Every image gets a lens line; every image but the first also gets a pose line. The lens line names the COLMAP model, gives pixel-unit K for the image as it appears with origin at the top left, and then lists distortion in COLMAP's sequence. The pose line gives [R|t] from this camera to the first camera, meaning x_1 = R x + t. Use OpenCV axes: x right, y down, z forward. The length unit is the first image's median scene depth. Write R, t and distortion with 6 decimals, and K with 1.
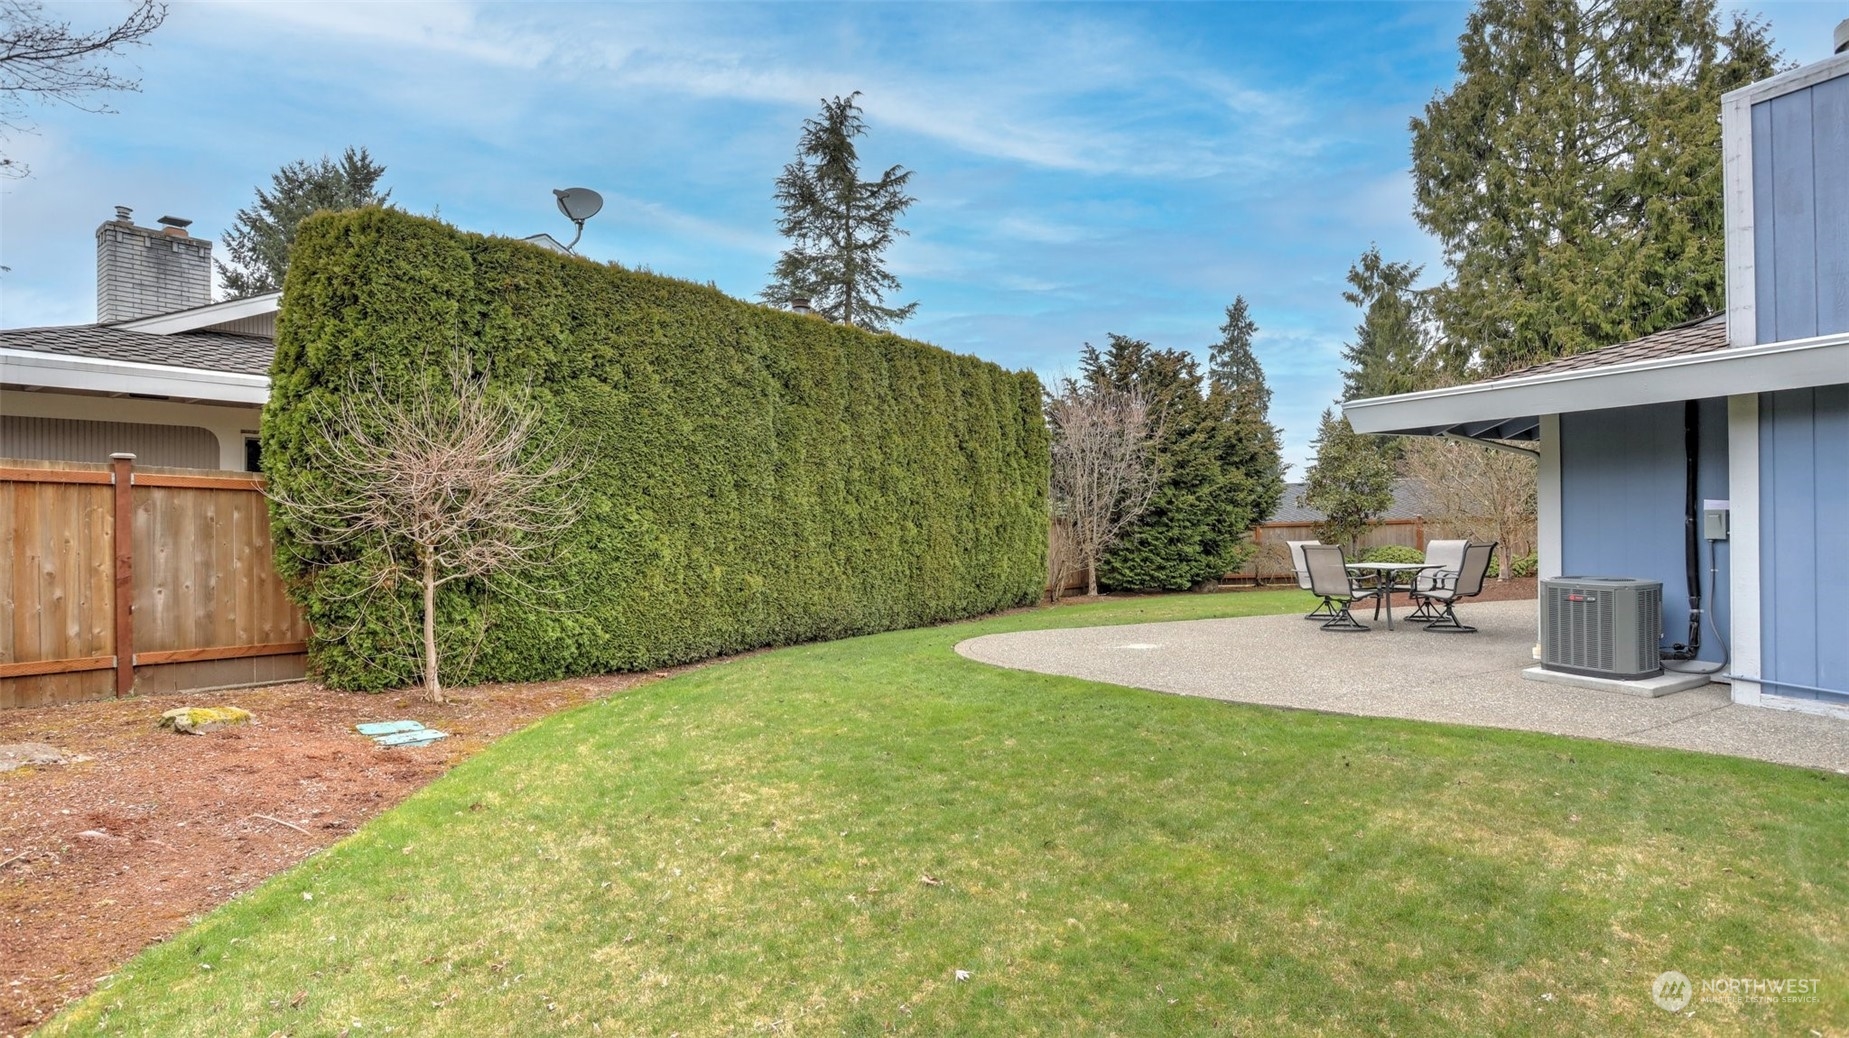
lens RADIAL K [[899.3, 0, 919.2], [0, 899.3, 505.4], [0, 0, 1]] dist [-0.047556, 0.010862]
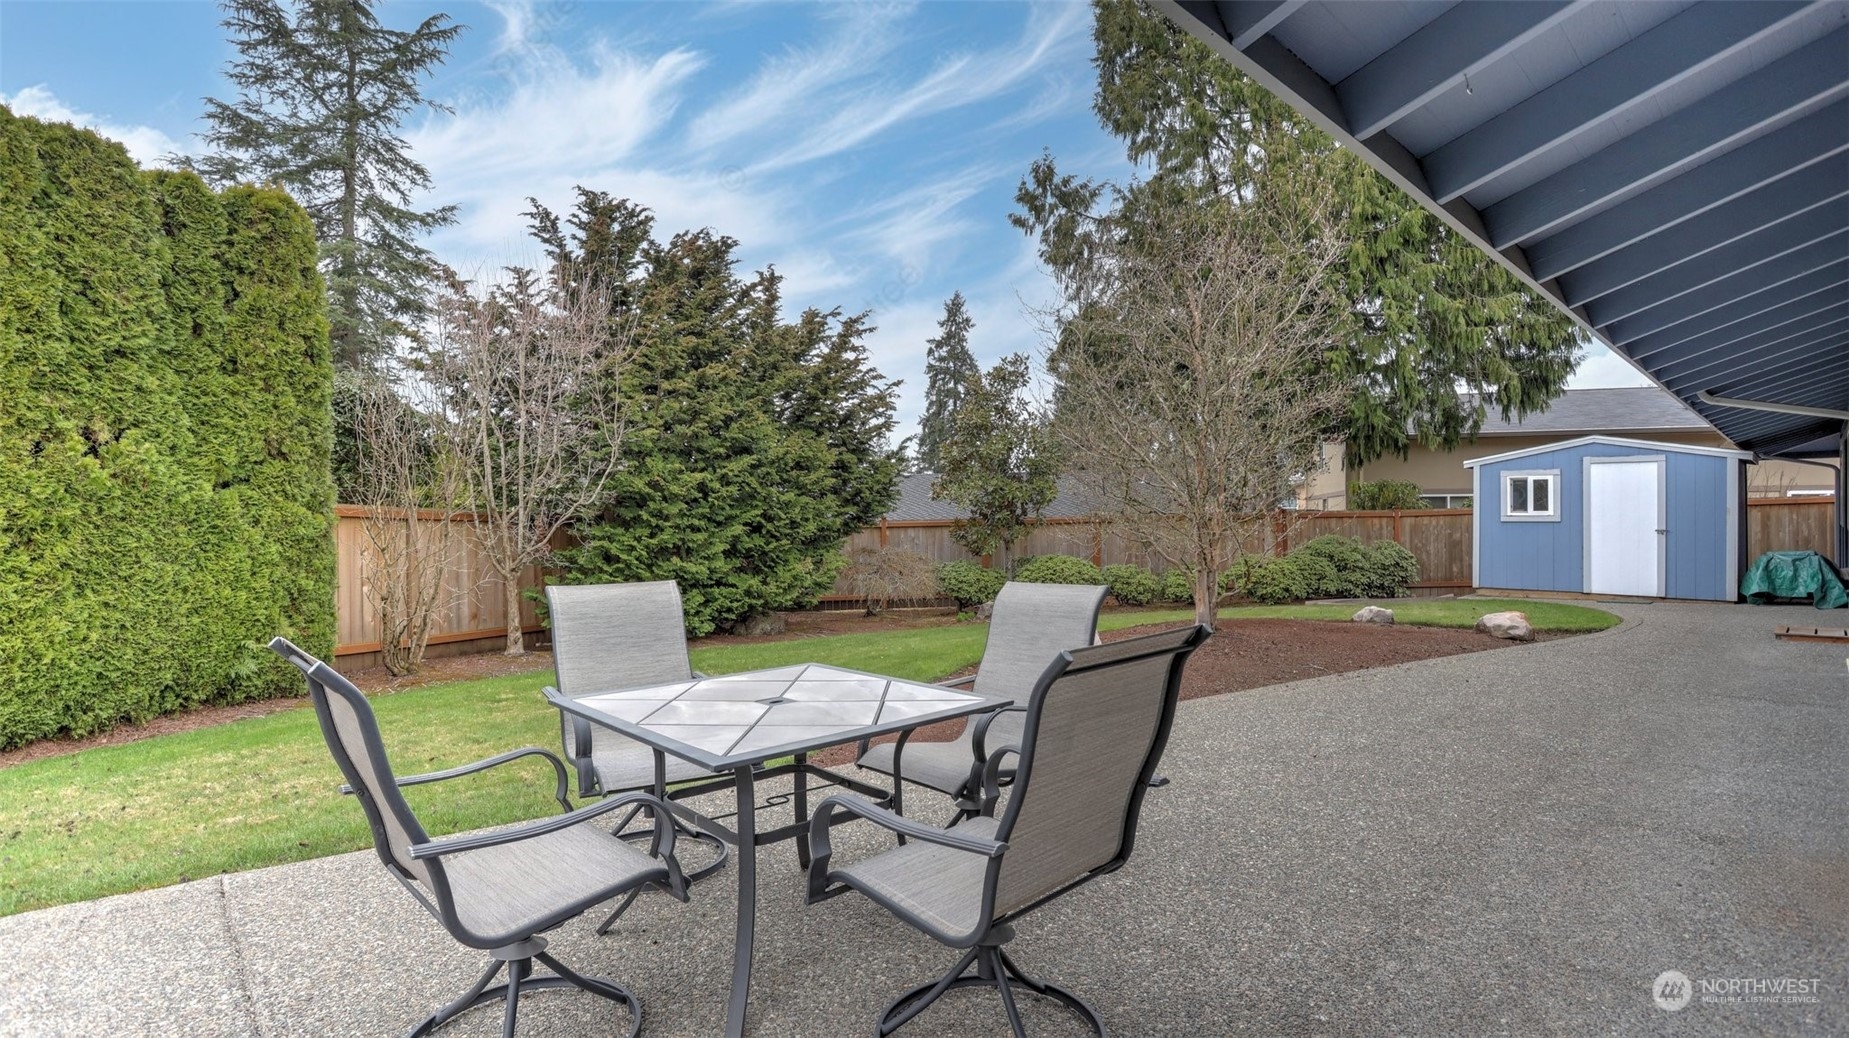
lens RADIAL K [[899.3, 0, 911.0], [0, 899.3, 517.9], [0, 0, 1]] dist [-0.047556, 0.010862]
pose [[0.960958, 0.005040, 0.276650, 0.199955], [-0.009919, 0.999819, 0.016237, 0.005123], [-0.276518, -0.018347, 0.960834, 0.307429]]
